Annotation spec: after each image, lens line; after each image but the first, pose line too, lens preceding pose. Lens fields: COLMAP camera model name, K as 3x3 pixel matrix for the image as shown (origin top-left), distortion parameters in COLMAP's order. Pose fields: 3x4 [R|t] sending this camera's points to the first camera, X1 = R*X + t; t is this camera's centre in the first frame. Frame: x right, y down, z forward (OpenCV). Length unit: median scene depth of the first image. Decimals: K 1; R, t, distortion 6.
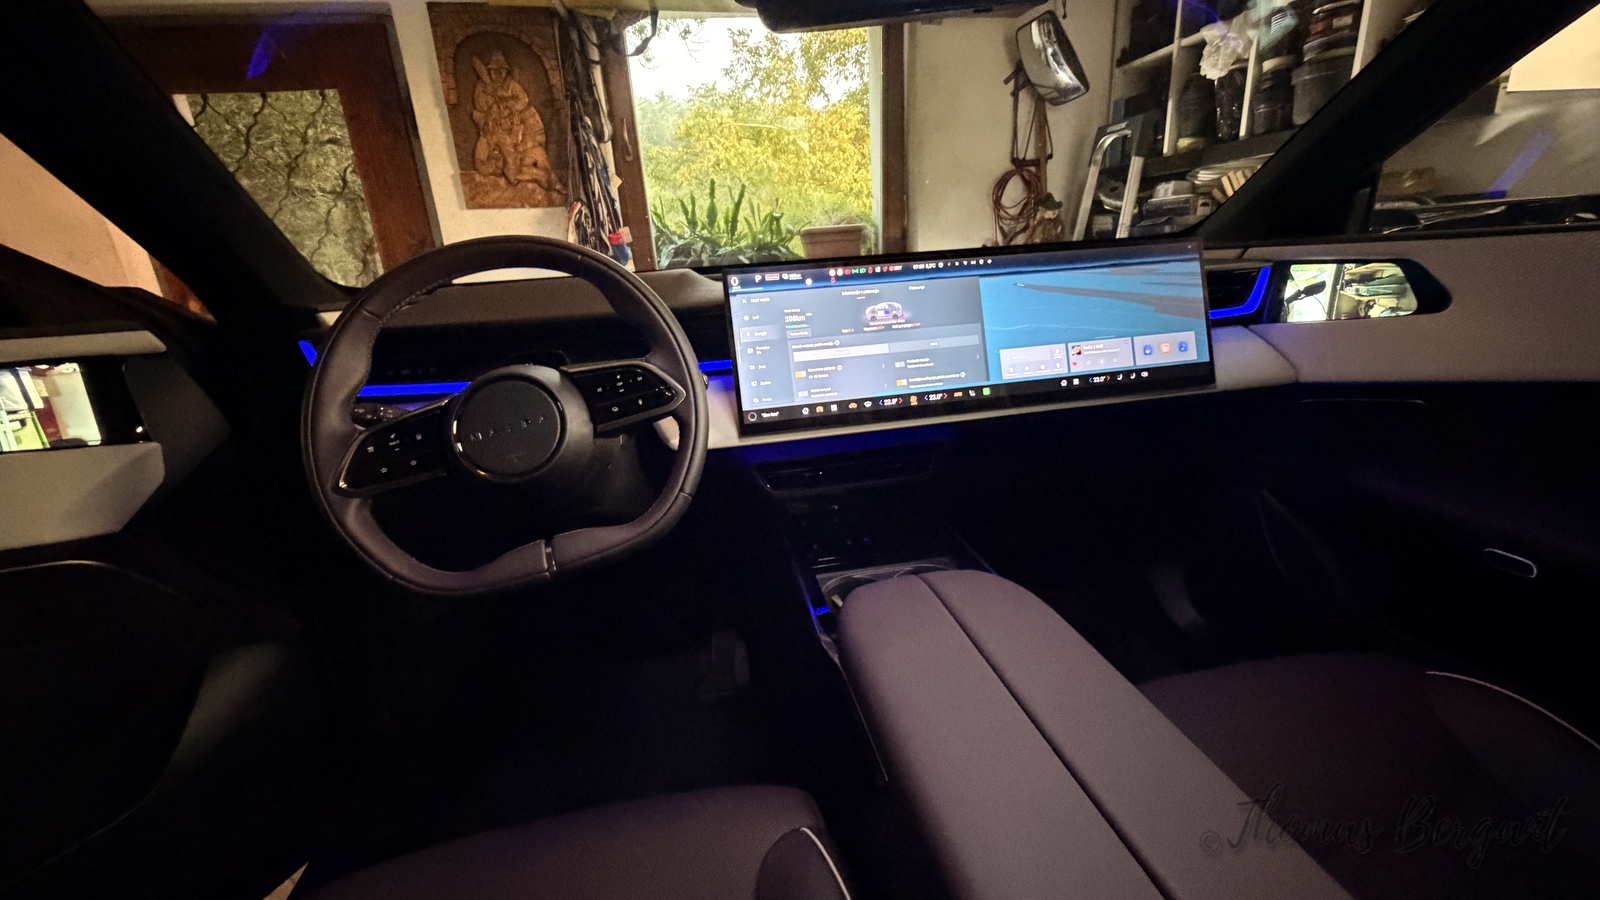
lens RADIAL K [[647.2, 0, 800.0], [0, 647.2, 450.0], [0, 0, 1]] dist [0.001047, -0.000211]
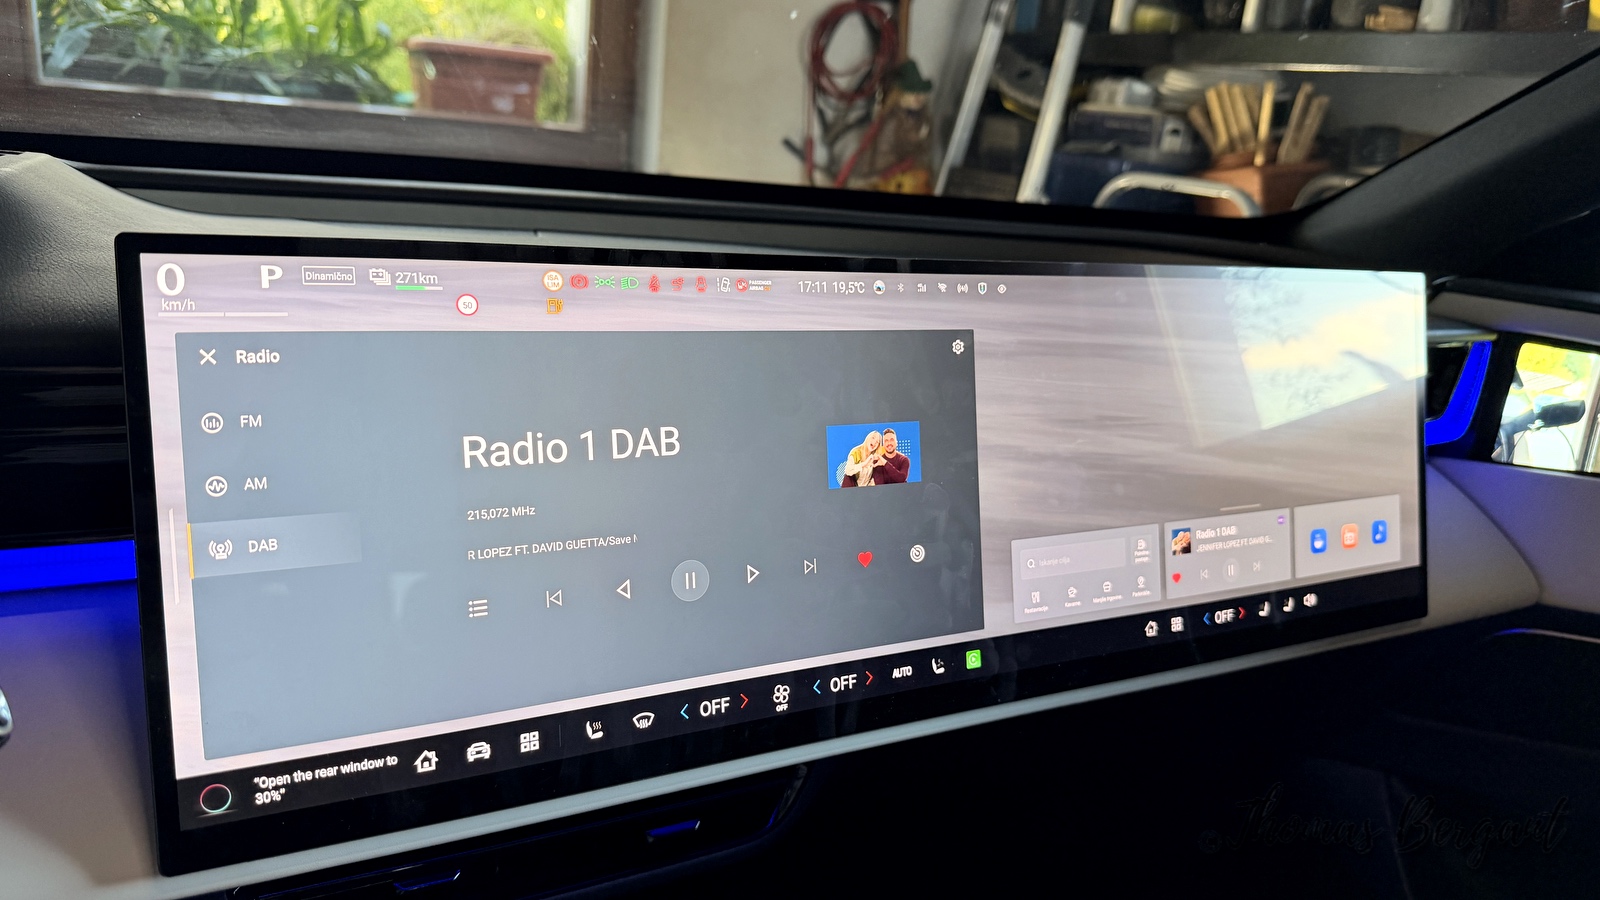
lens RADIAL K [[1160.5, 0, 802.8], [0, 1160.5, 469.1], [0, 0, 1]] dist [0.079122, -0.124610]
pose [[0.937456, 0.059238, 0.343026, -0.006239], [-0.061127, 0.998116, -0.005313, -0.059394], [-0.342694, -0.015988, 0.939311, 0.143442]]
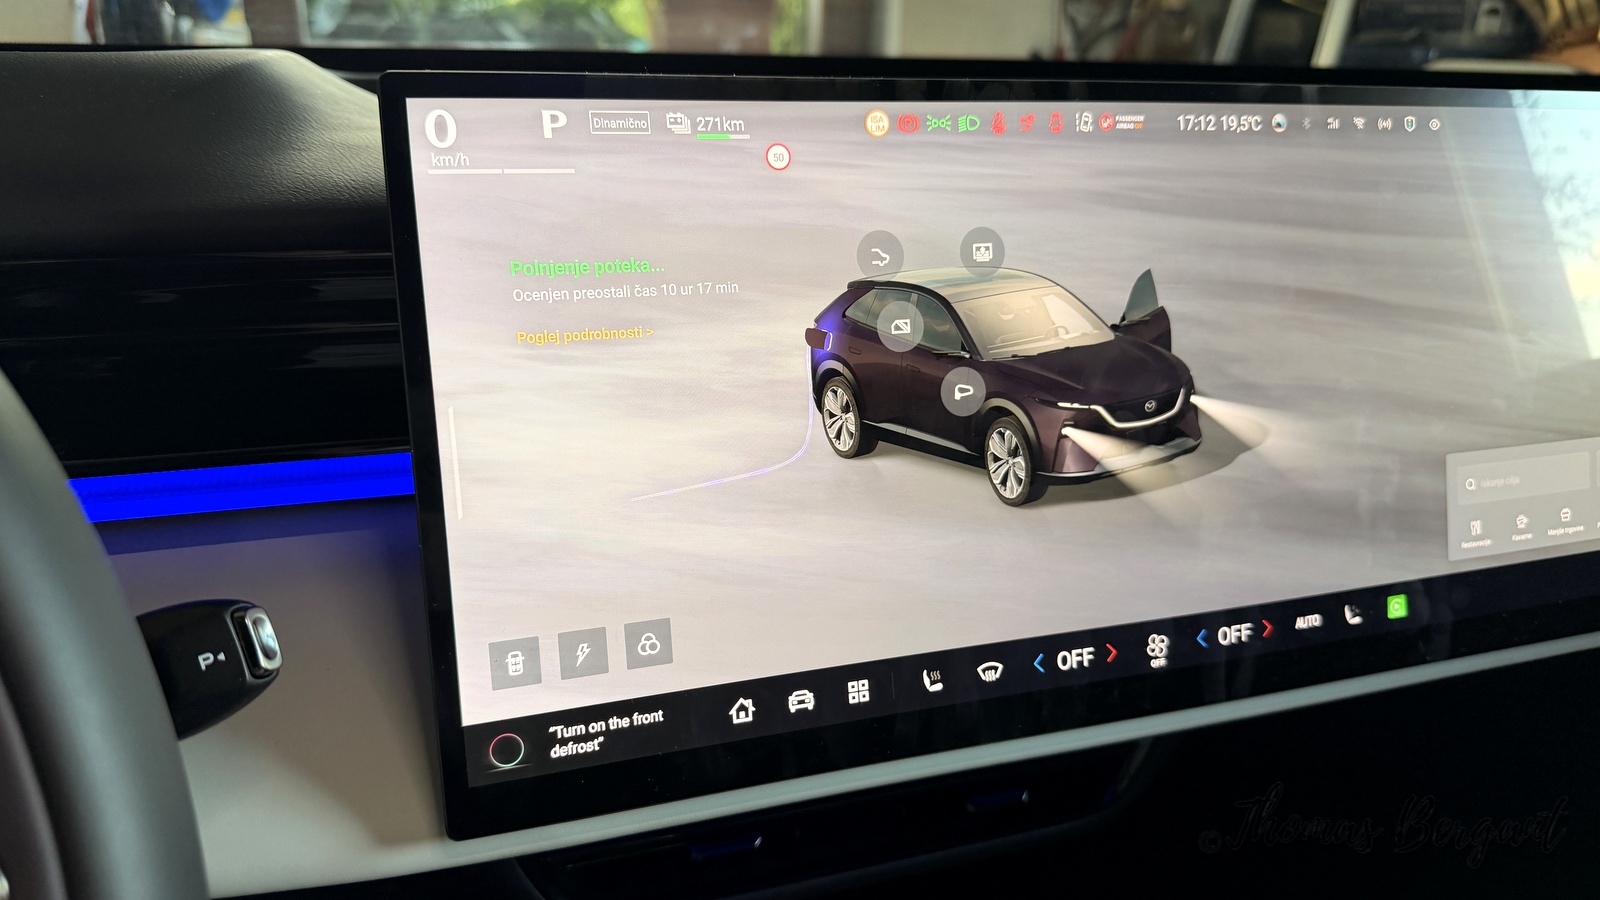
lens RADIAL K [[1191.9, 0, 807.0], [0, 1191.9, 474.5], [0, 0, 1]] dist [-0.003302, -0.023844]
pose [[0.985937, 0.034781, 0.163458, -0.012703], [-0.043396, 0.997834, 0.049432, -0.051538], [-0.161384, -0.055830, 0.985311, 0.177733]]
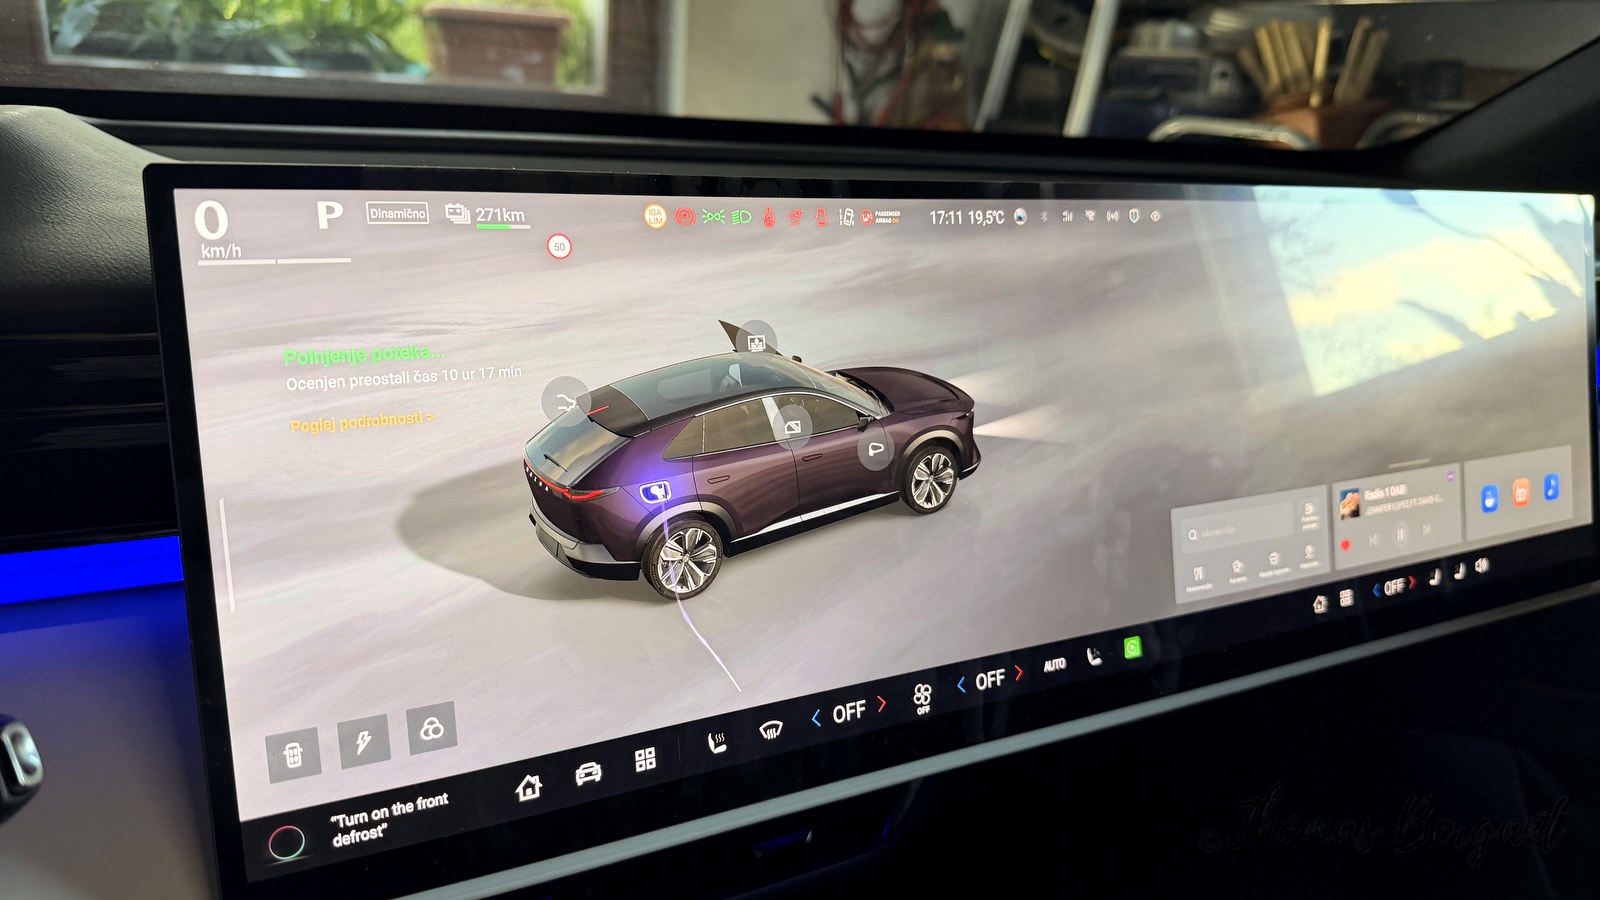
lens RADIAL K [[1171.5, 0, 802.4], [0, 1171.5, 460.9], [0, 0, 1]] dist [0.066188, -0.113369]
pose [[0.944458, 0.027653, 0.327467, -0.012850], [-0.033901, 0.999336, 0.013385, -0.057947], [-0.326880, -0.023743, 0.944768, 0.171773]]
